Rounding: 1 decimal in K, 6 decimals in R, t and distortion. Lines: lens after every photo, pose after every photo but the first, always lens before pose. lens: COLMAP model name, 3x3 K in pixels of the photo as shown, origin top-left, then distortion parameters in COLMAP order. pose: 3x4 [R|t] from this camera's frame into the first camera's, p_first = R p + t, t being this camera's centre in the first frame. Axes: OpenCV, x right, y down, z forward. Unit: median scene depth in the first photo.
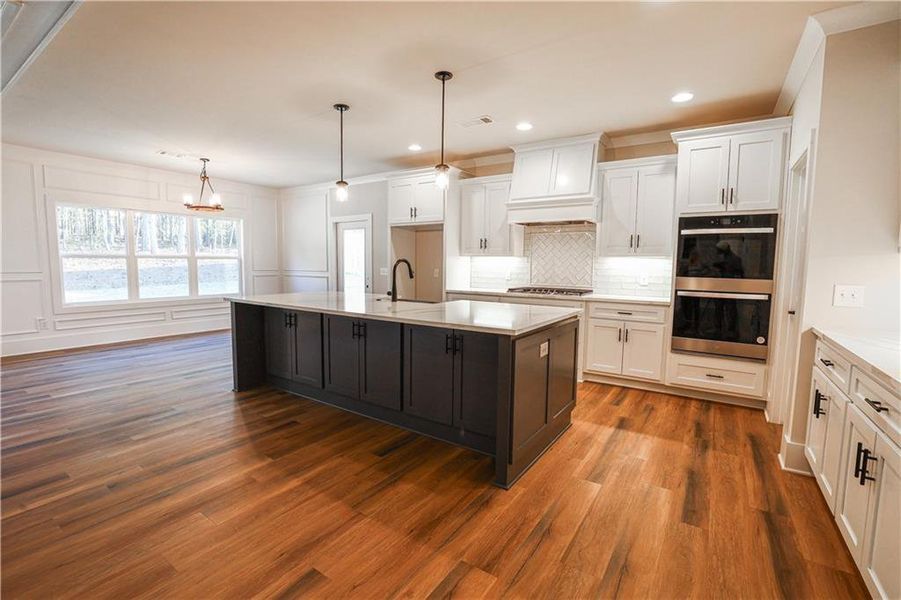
lens RADIAL K [[404.2, 0, 448.7], [0, 404.2, 297.8], [0, 0, 1]] dist [-0.049765, 0.018495]
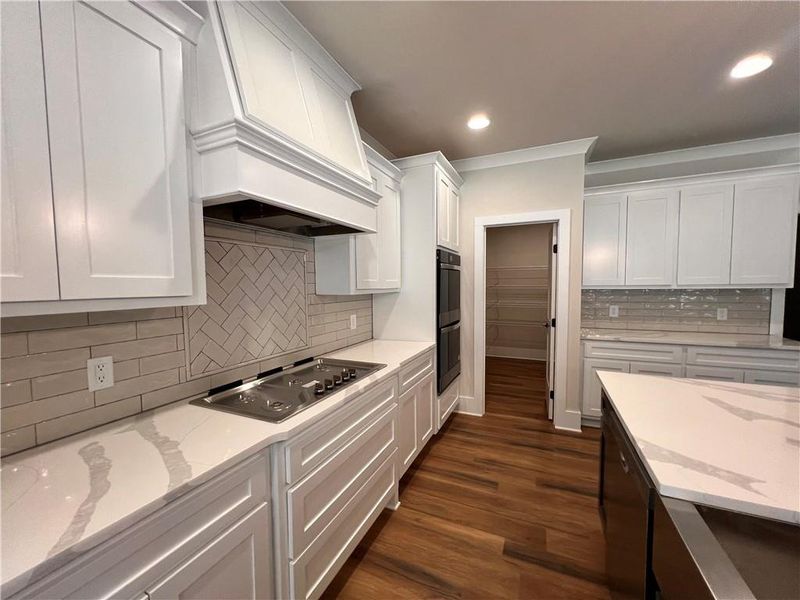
lens RADIAL K [[319.0, 0, 399.6], [0, 319.0, 302.6], [0, 0, 1]] dist [-0.000798, 0.000167]
pose [[-0.167243, -0.066496, 0.983671, -0.146037], [0.093479, 0.992159, 0.082963, -0.159587], [-0.981474, 0.105828, -0.159715, 1.301255]]
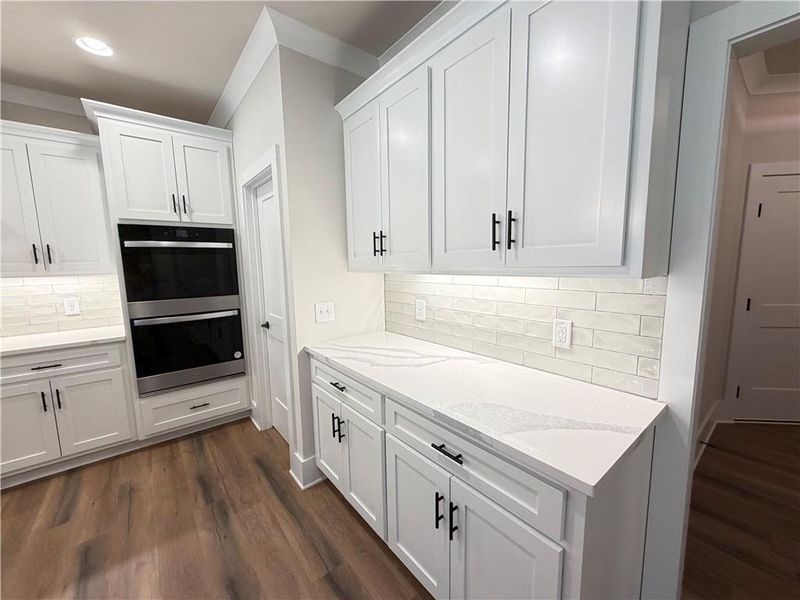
lens RADIAL K [[319.0, 0, 399.6], [0, 319.0, 302.6], [0, 0, 1]] dist [-0.000798, 0.000167]
pose [[0.290714, -0.139236, 0.946625, 0.155113], [0.104601, 0.988050, 0.113206, -0.072769], [-0.951075, 0.066107, 0.301804, 0.345788]]
